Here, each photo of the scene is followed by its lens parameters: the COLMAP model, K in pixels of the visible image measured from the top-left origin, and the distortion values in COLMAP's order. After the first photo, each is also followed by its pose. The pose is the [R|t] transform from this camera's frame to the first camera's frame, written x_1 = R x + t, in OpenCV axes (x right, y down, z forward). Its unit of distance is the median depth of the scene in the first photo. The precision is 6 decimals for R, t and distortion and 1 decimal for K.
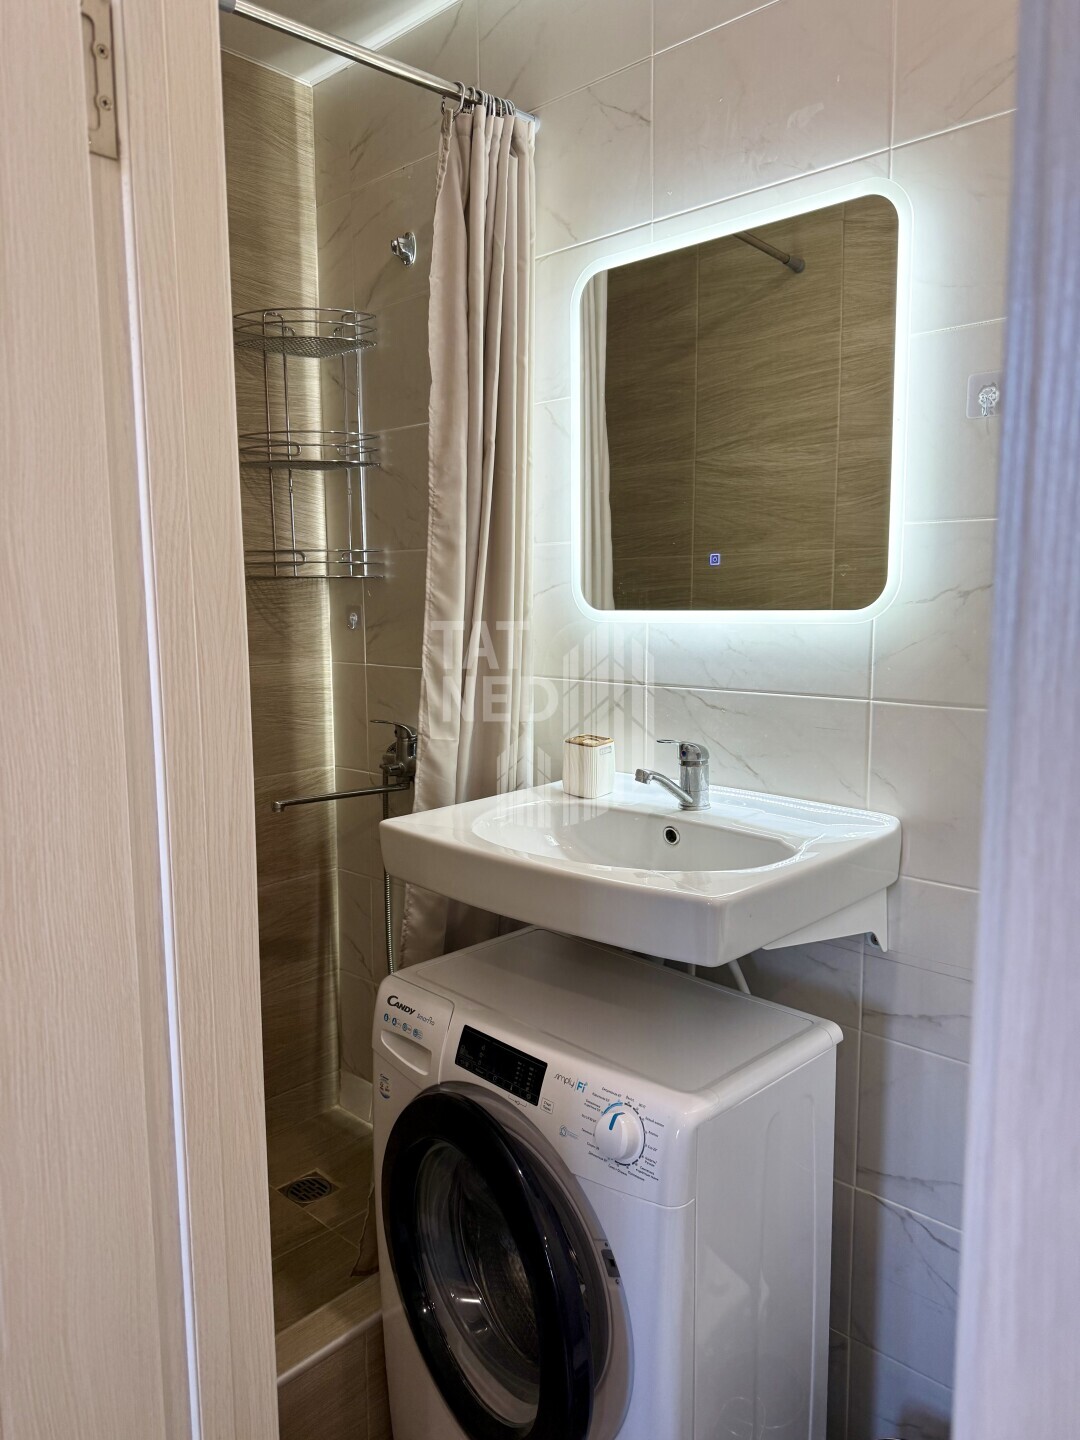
lens RADIAL K [[1007.0, 0, 538.0], [0, 1007.0, 695.1], [0, 0, 1]] dist [0.067692, -0.116355]
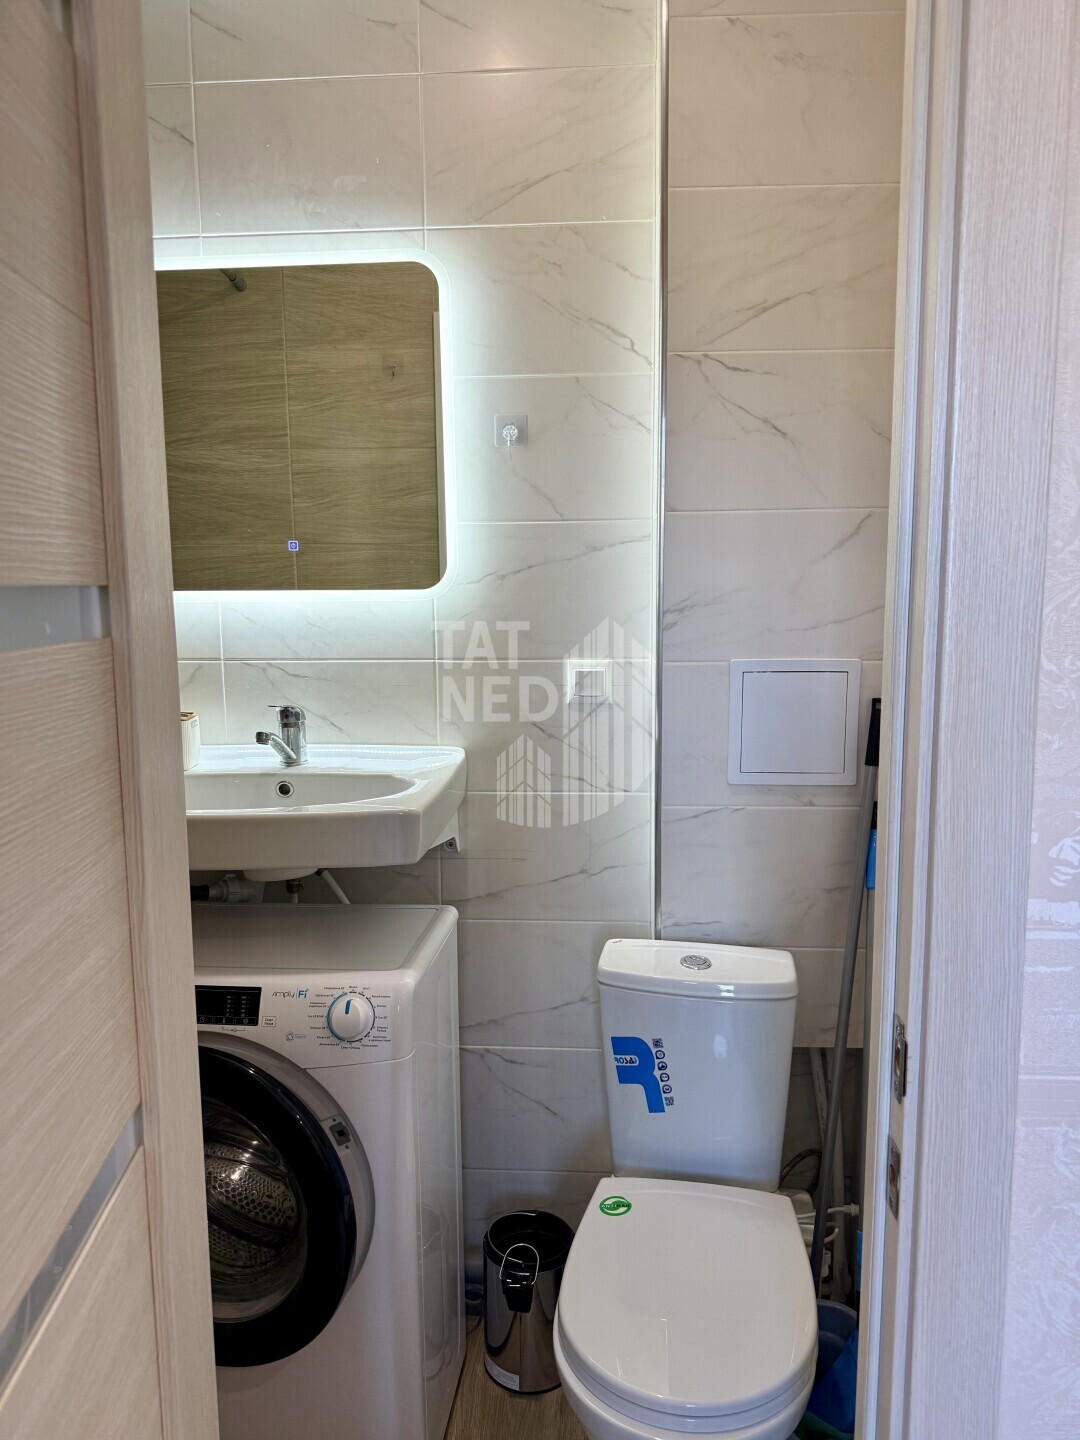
lens RADIAL K [[1007.0, 0, 538.0], [0, 1007.0, 695.1], [0, 0, 1]] dist [0.067692, -0.116355]
pose [[0.768803, -0.067626, 0.635899, -0.335801], [0.070325, 0.997302, 0.021037, 0.028161], [-0.635607, 0.028546, 0.771485, -0.056004]]
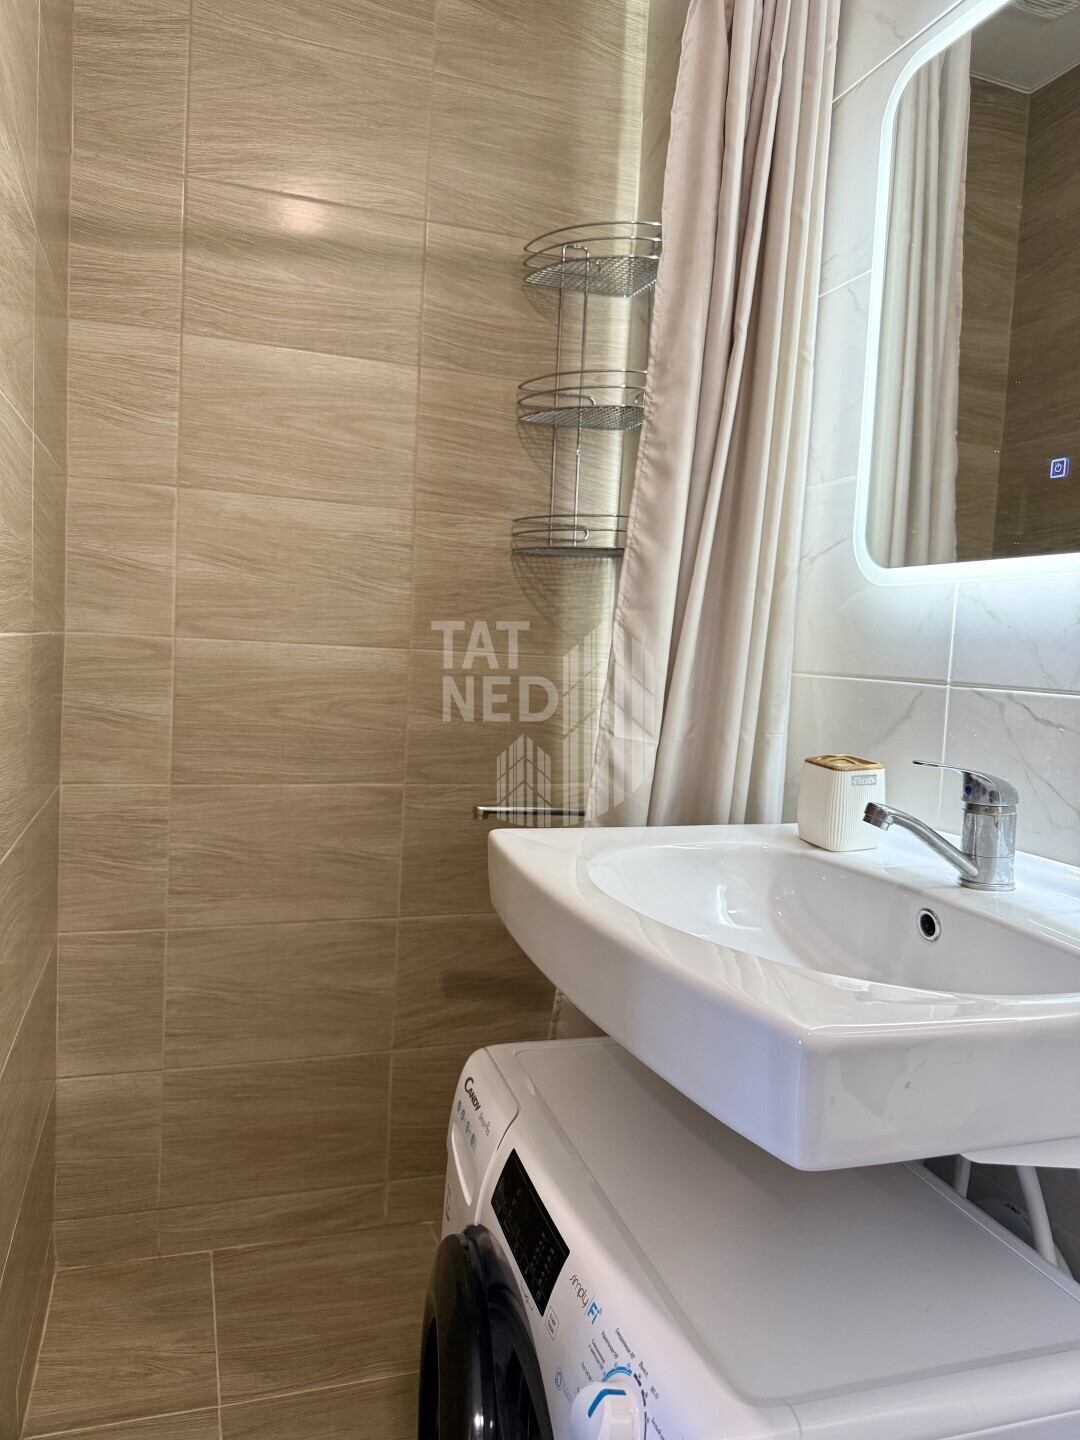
lens RADIAL K [[1025.2, 0, 534.9], [0, 1025.2, 702.2], [0, 0, 1]] dist [0.042578, -0.074244]
pose [[0.882386, 0.076808, -0.464215, 0.183852], [-0.104546, 0.993929, -0.034268, 0.050294], [0.458765, 0.078770, 0.885059, 0.322879]]
